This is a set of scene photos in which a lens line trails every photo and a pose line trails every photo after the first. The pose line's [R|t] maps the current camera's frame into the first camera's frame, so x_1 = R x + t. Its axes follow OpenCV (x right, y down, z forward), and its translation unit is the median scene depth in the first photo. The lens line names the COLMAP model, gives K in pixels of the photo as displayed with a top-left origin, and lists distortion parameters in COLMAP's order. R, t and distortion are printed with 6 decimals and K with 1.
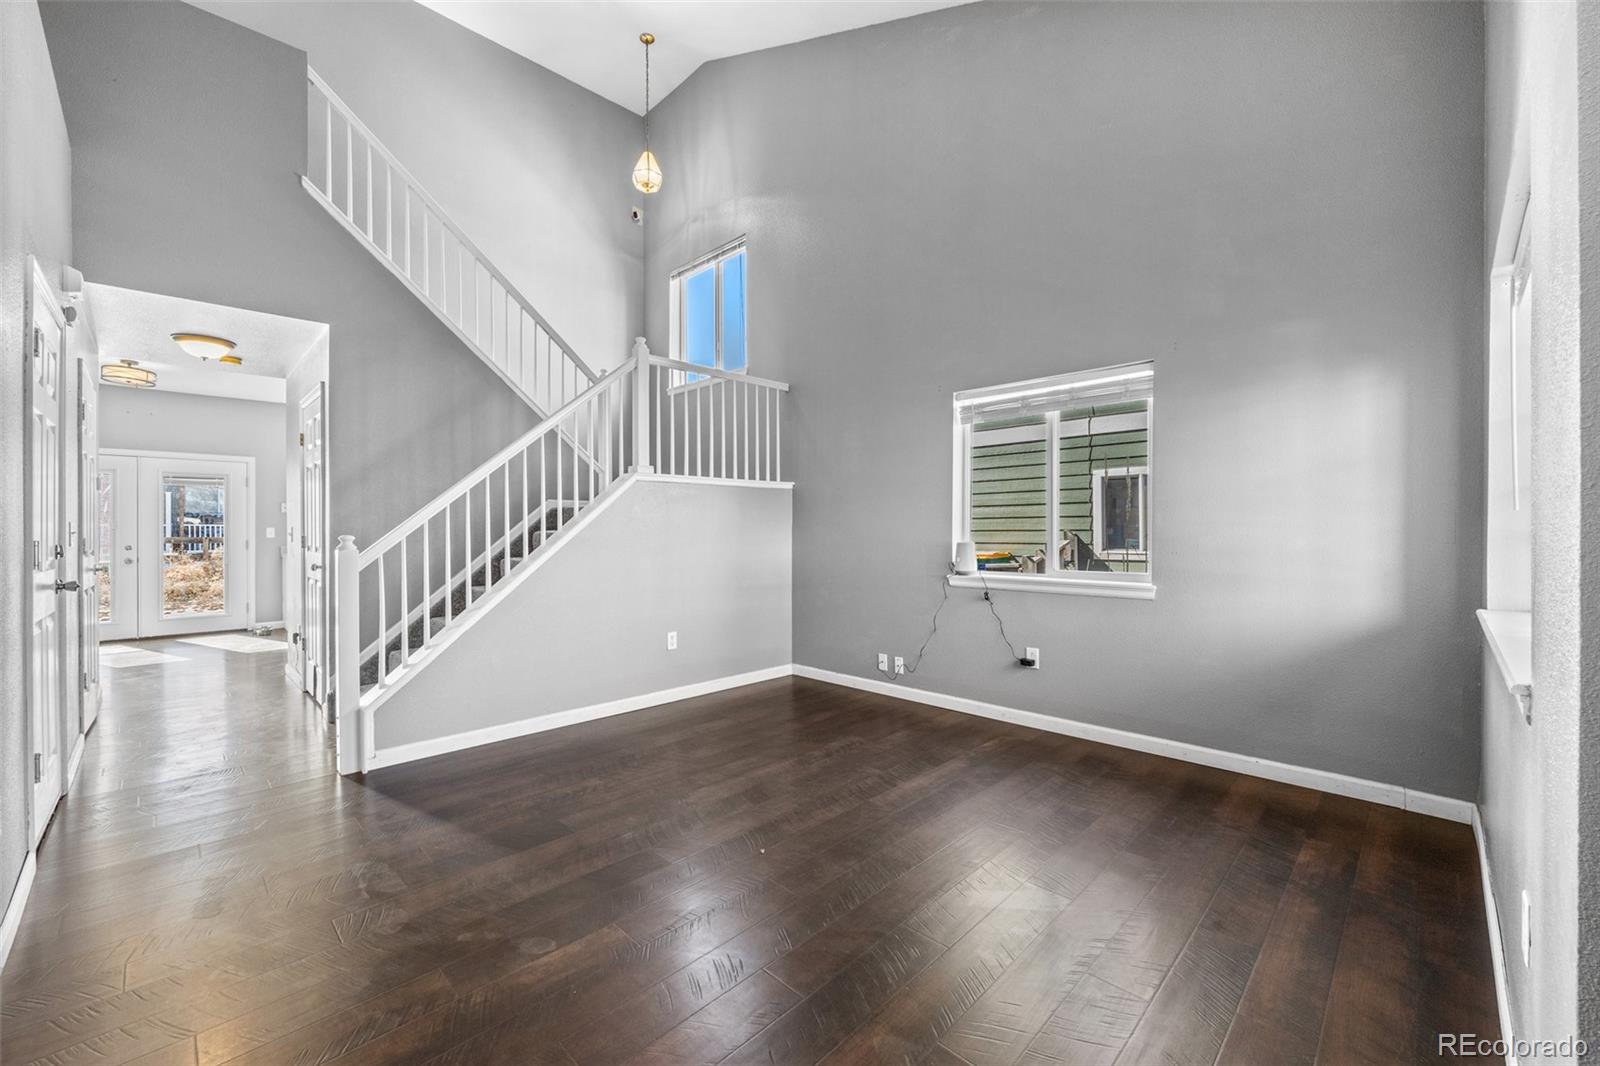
lens RADIAL K [[644.1, 0, 811.3], [0, 644.1, 533.2], [0, 0, 1]] dist [-0.000904, 0.000037]
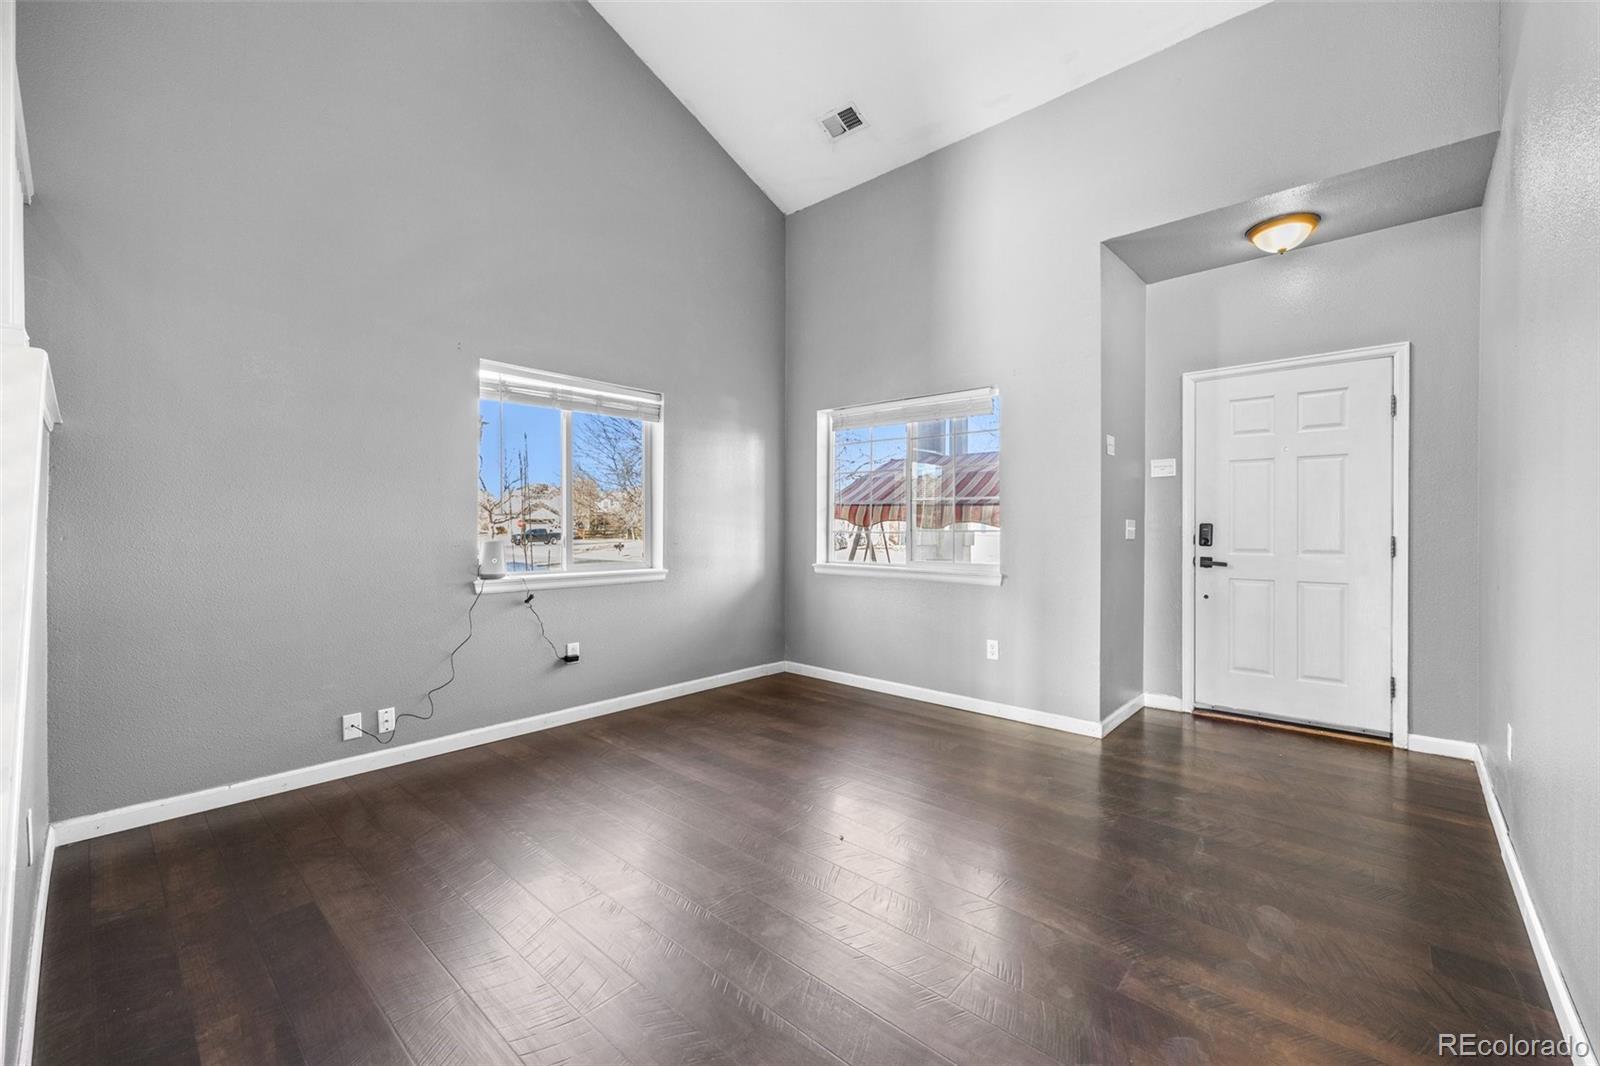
lens RADIAL K [[644.1, 0, 811.7], [0, 644.1, 529.4], [0, 0, 1]] dist [-0.000904, 0.000037]
pose [[-0.048168, -0.000071, 0.998839, -0.696960], [0.003425, 0.999994, 0.000236, 0.001655], [-0.998833, 0.003432, -0.048167, 0.693510]]
